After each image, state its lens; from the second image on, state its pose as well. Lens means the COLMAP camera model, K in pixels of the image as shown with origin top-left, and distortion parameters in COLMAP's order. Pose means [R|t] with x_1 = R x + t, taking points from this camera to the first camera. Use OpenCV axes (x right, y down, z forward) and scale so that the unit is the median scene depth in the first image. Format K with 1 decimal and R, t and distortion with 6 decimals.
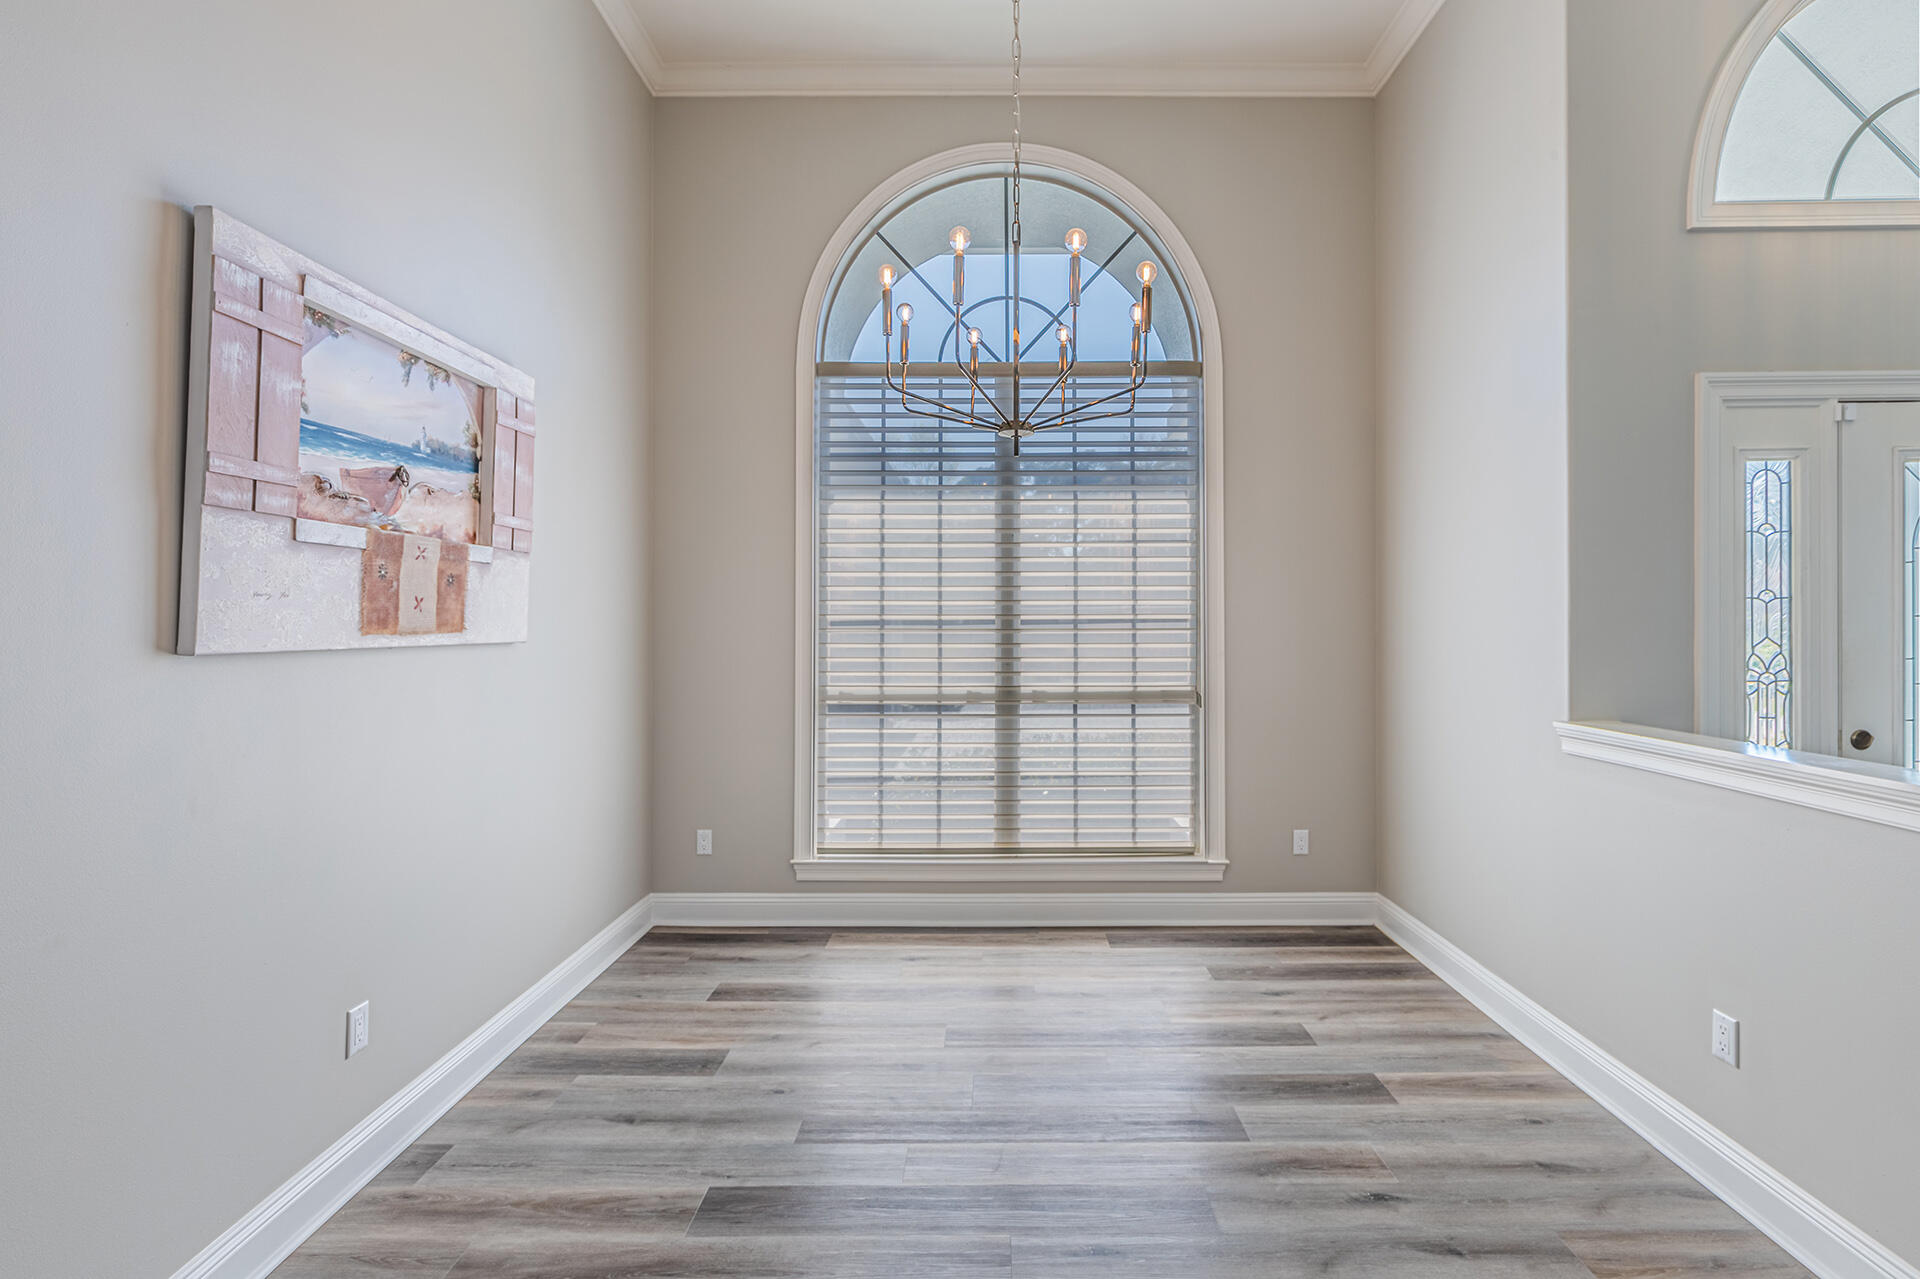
lens RADIAL K [[890.8, 0, 965.0], [0, 890.8, 632.7], [0, 0, 1]] dist [-0.000282, -0.000407]
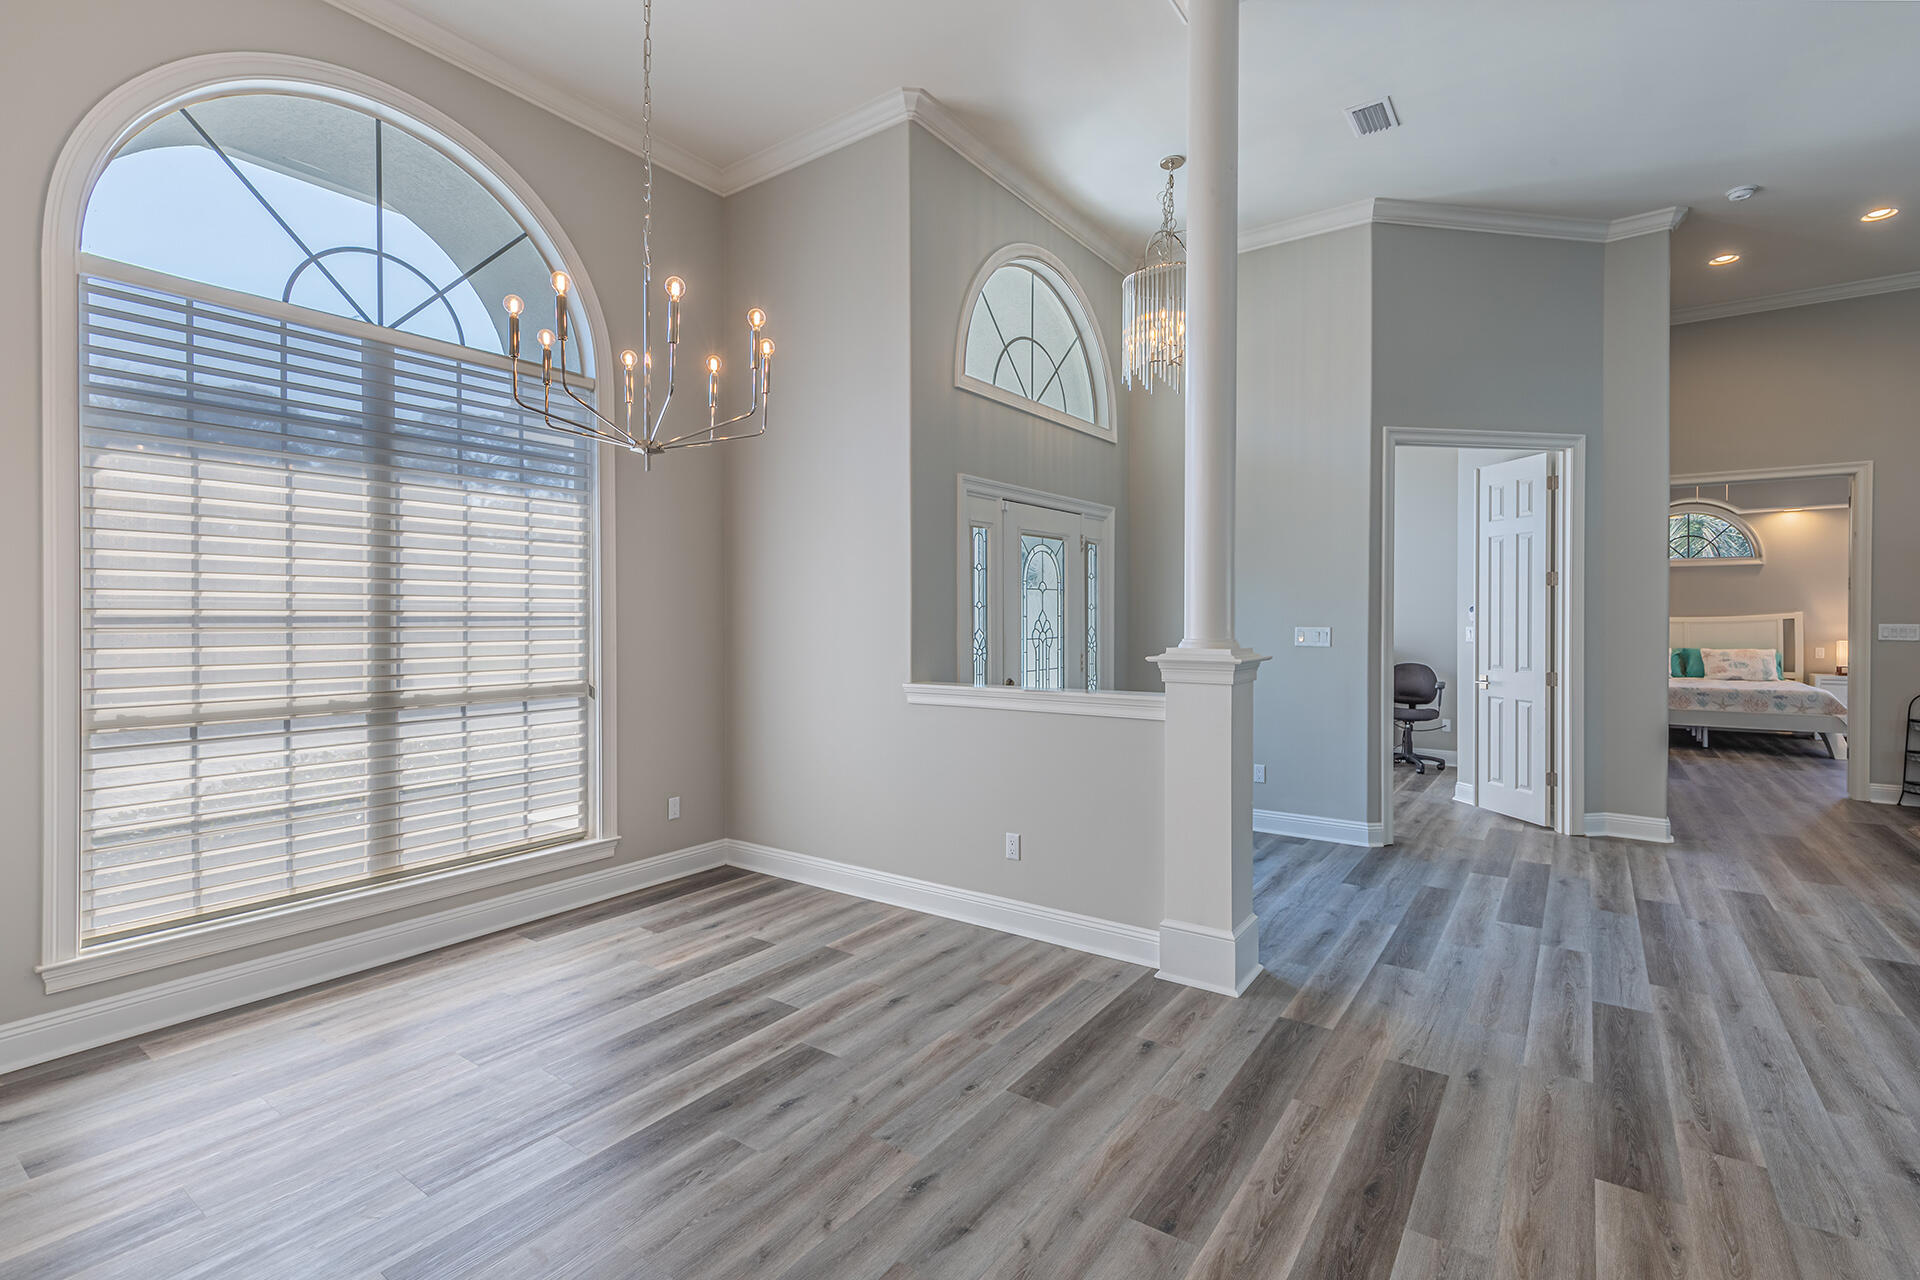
lens RADIAL K [[867.8, 0, 986.2], [0, 867.8, 623.0], [0, 0, 1]] dist [0.001863, -0.000157]
pose [[0.565153, -0.002906, 0.824981, -0.397318], [0.009477, 0.999951, -0.002970, -0.000234], [-0.824931, 0.009497, 0.565153, 0.020142]]
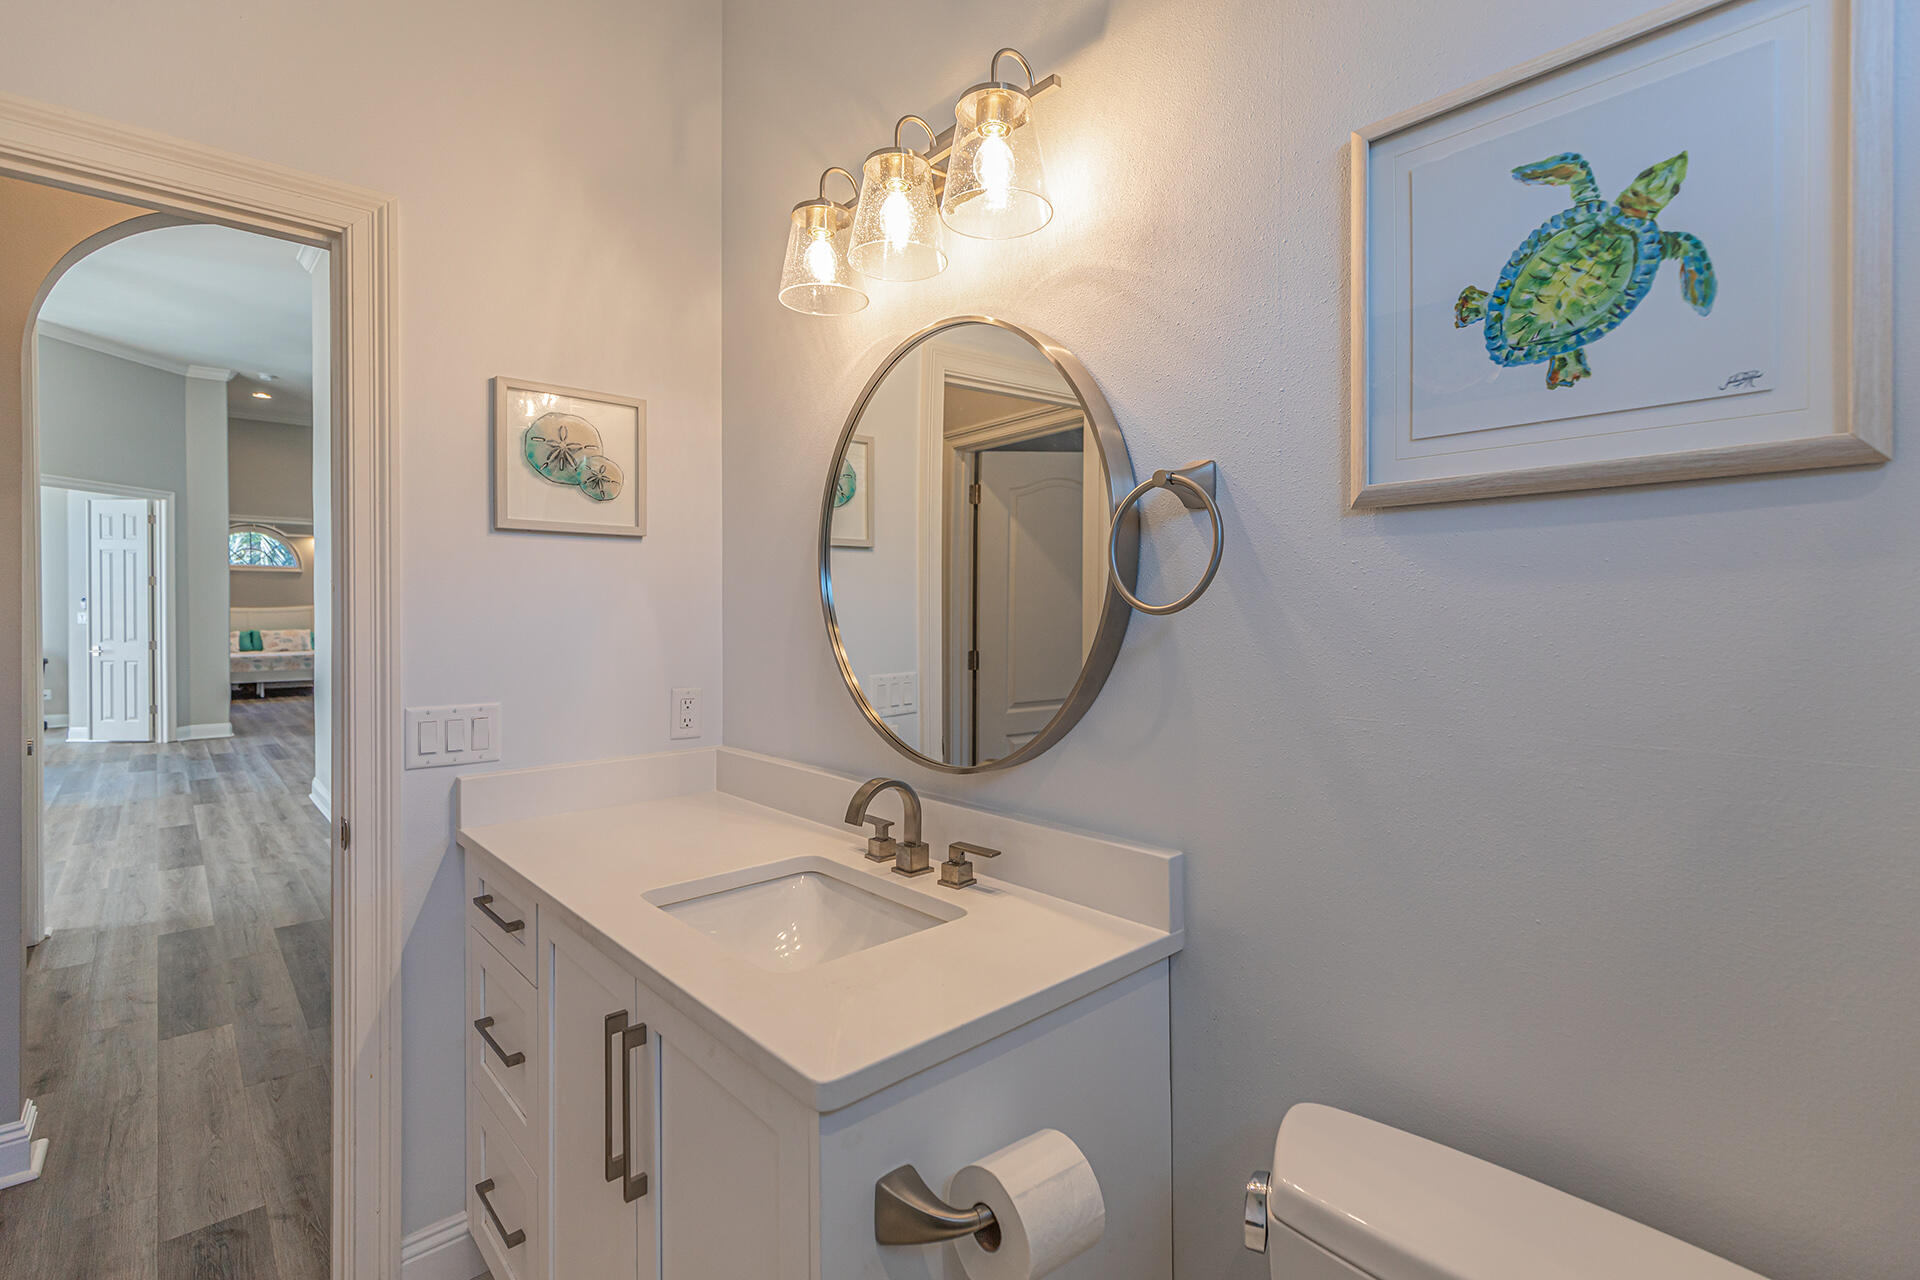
lens RADIAL K [[882.8, 0, 961.2], [0, 882.8, 614.2], [0, 0, 1]] dist [0.002586, 0.000587]
pose [[-0.676329, 0.000835, 0.736599, -1.998491], [0.014417, 0.999823, 0.012104, 0.023247], [-0.736459, 0.018806, -0.676221, 0.075502]]
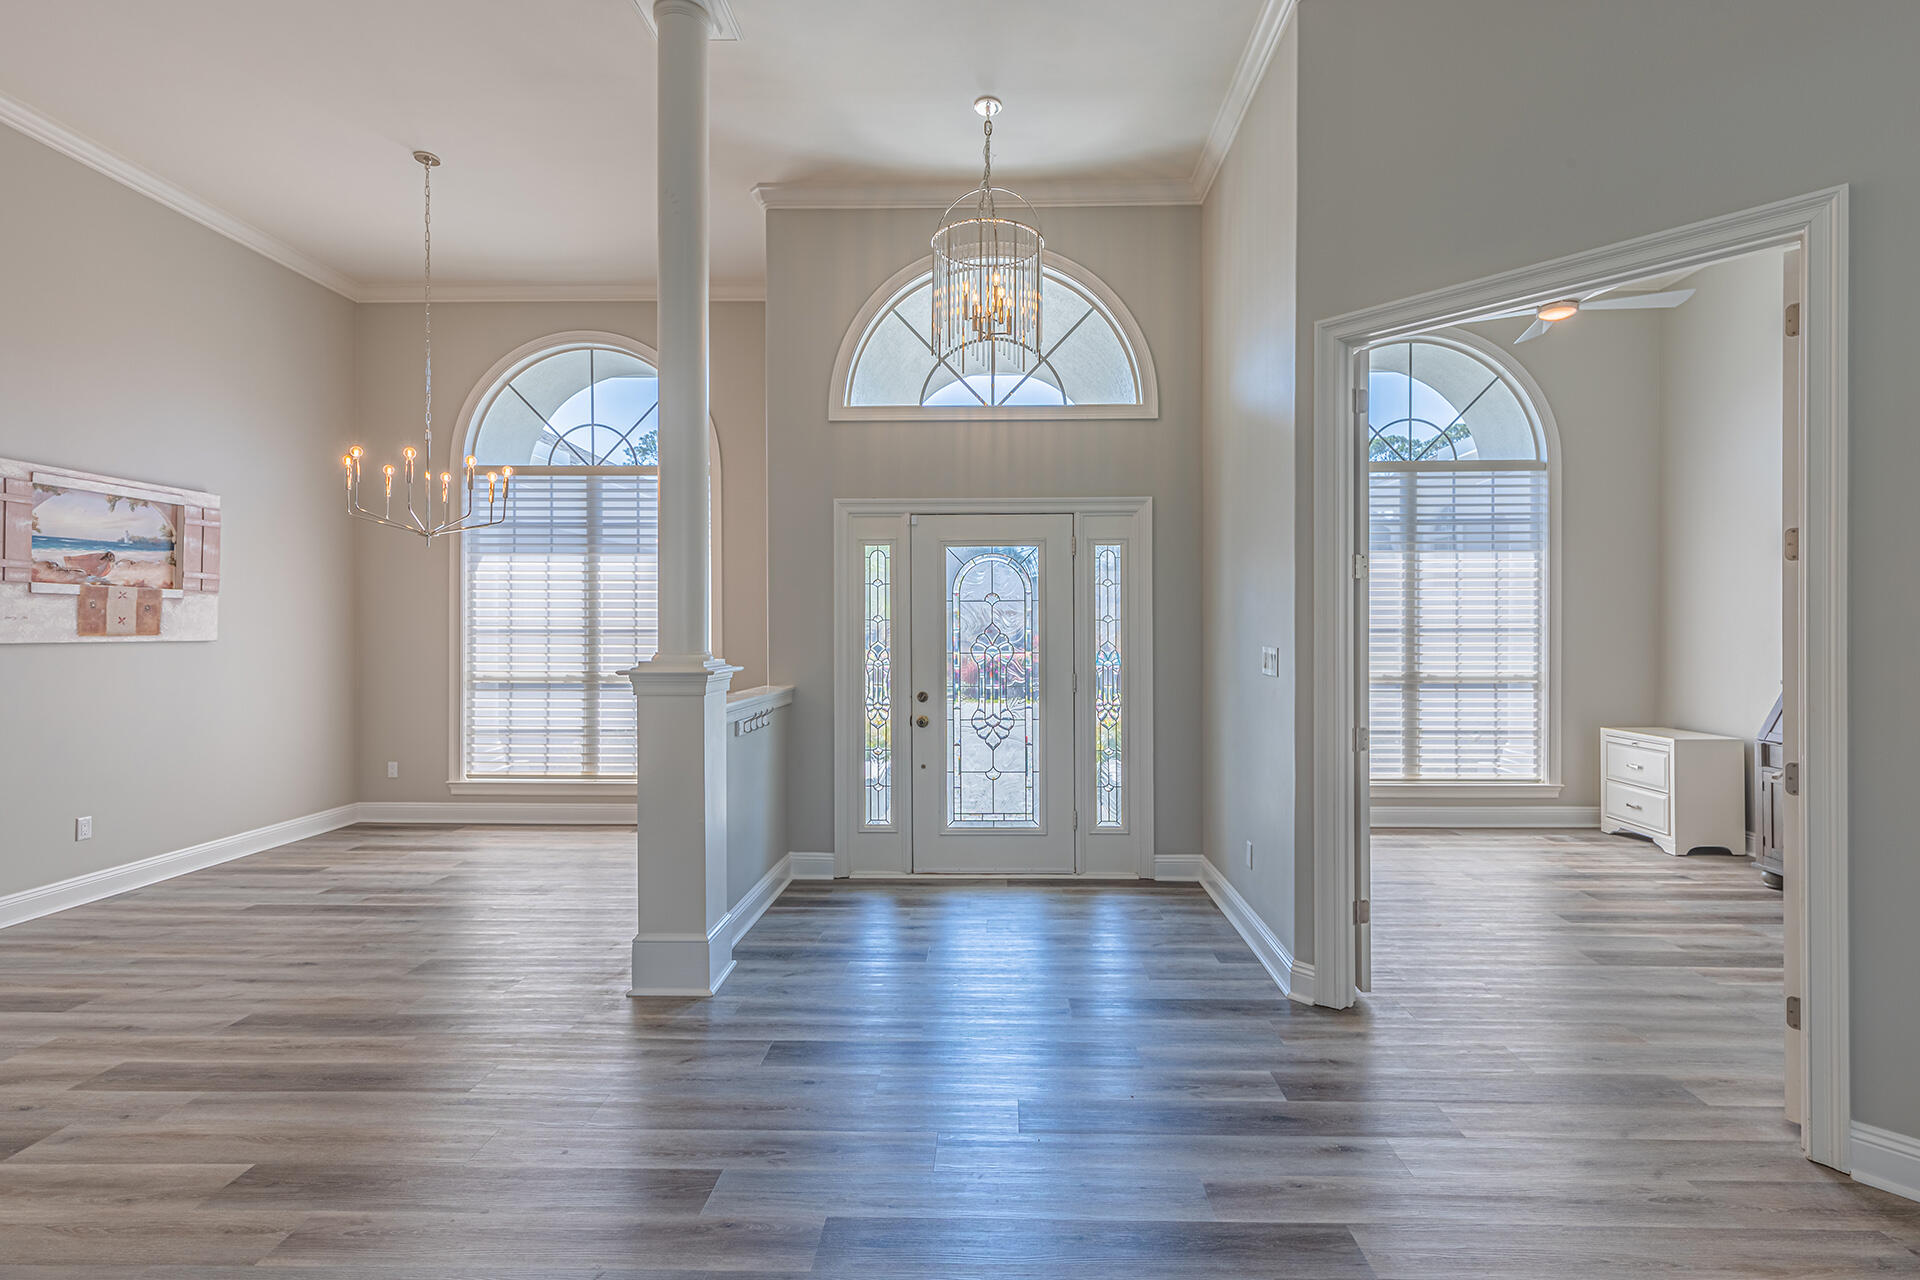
lens RADIAL K [[884.8, 0, 998.7], [0, 884.8, 630.2], [0, 0, 1]] dist [0.008835, 0.000547]
pose [[0.999887, 0.004682, -0.014314, 0.956565], [-0.004854, 0.999916, -0.012020, 0.002027], [0.014256, 0.012088, 0.999825, -0.668736]]
